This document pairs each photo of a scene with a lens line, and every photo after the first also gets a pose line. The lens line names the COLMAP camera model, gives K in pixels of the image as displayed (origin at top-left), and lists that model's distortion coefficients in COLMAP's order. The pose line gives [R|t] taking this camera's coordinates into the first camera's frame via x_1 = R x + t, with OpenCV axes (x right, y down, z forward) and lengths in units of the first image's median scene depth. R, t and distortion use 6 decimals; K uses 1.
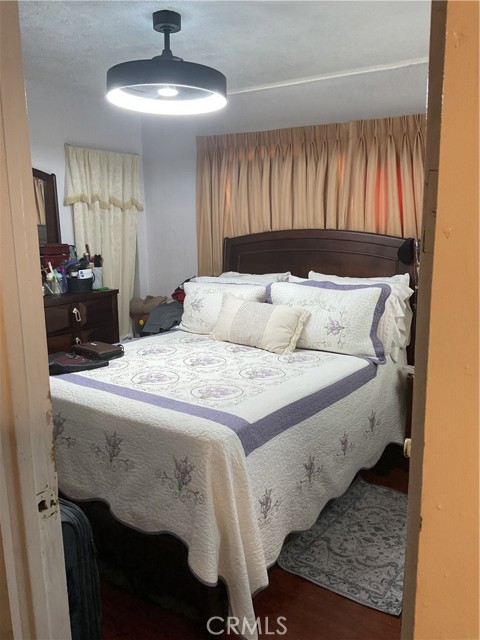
lens RADIAL K [[524.7, 0, 241.2], [0, 524.7, 318.1], [0, 0, 1]] dist [0.075740, -0.152152]
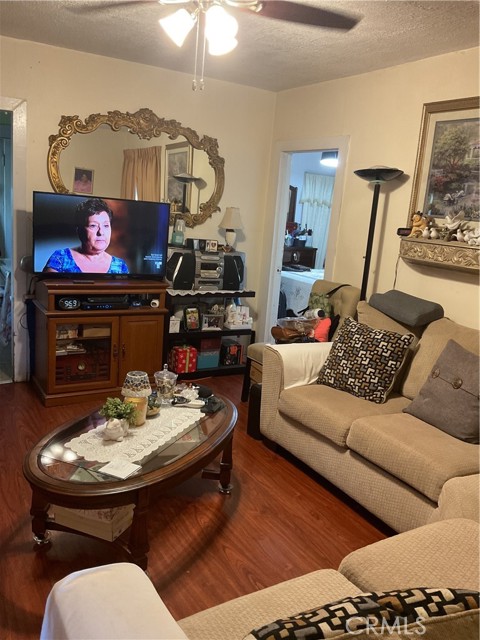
lens RADIAL K [[524.7, 0, 243.7], [0, 524.7, 323.2], [0, 0, 1]] dist [0.075740, -0.152152]
pose [[0.905037, 0.173610, -0.388288, 0.379071], [-0.166392, 0.984665, 0.052427, 0.189357], [0.391435, 0.017159, 0.920046, -1.047943]]
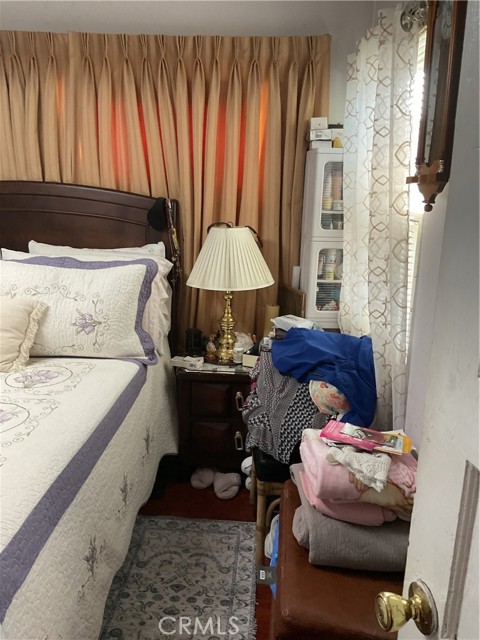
lens RADIAL K [[524.7, 0, 244.2], [0, 524.7, 318.1], [0, 0, 1]] dist [0.075740, -0.152152]
pose [[0.839093, -0.102751, 0.534196, -0.019906], [0.061030, 0.993581, 0.095249, -0.038451], [-0.540554, -0.047320, 0.839978, 0.253339]]
